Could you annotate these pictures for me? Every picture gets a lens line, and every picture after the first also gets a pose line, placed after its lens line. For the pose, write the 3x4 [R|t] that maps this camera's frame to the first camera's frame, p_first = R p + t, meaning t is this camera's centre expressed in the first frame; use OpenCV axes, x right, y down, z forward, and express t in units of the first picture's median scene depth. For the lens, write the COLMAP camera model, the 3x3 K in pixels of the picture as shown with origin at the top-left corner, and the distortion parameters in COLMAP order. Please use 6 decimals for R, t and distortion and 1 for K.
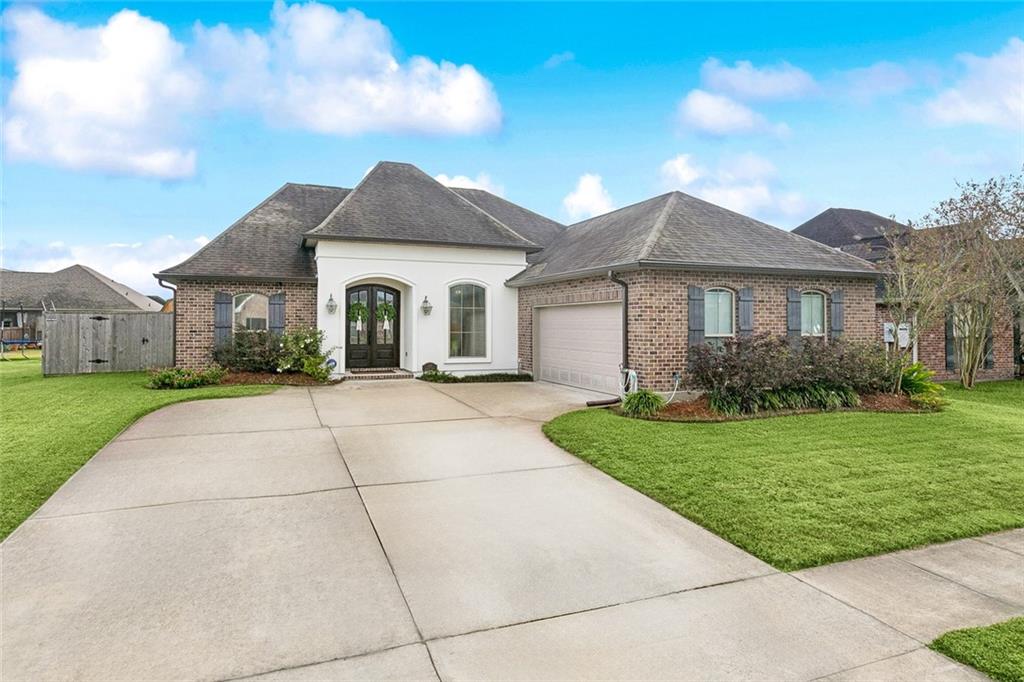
lens RADIAL K [[617.6, 0, 507.6], [0, 617.6, 337.2], [0, 0, 1]] dist [-0.002262, 0.000281]
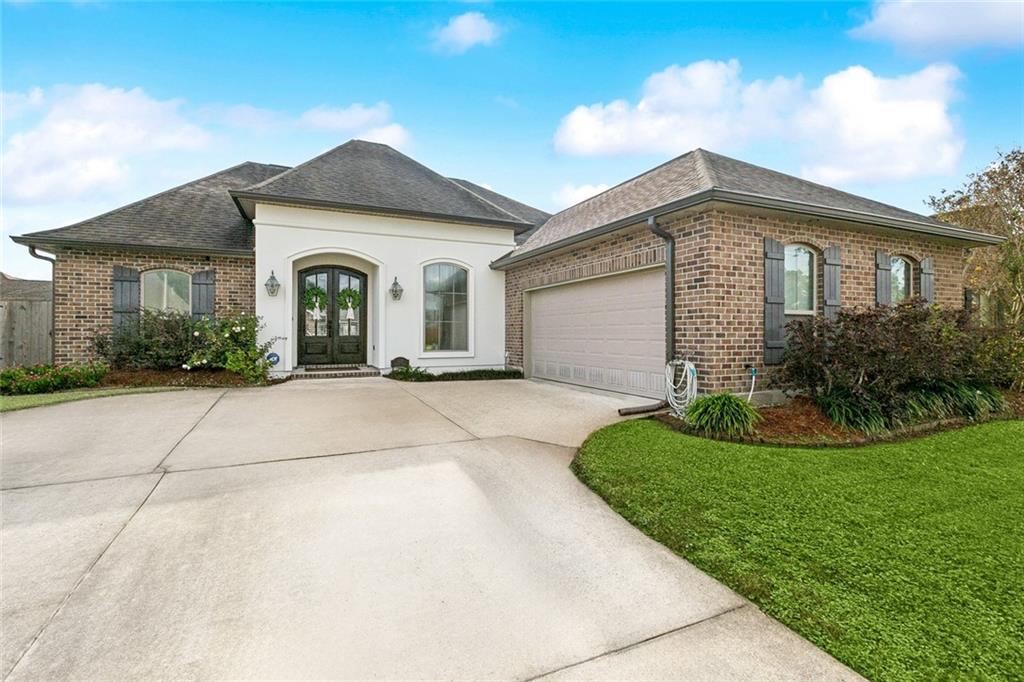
lens RADIAL K [[461.1, 0, 517.4], [0, 461.1, 338.2], [0, 0, 1]] dist [0.004213, -0.000468]
pose [[0.997250, -0.002016, 0.074082, -0.015718], [0.003075, 0.999895, -0.014177, 0.025935], [-0.074046, 0.014366, 0.997151, 0.384016]]
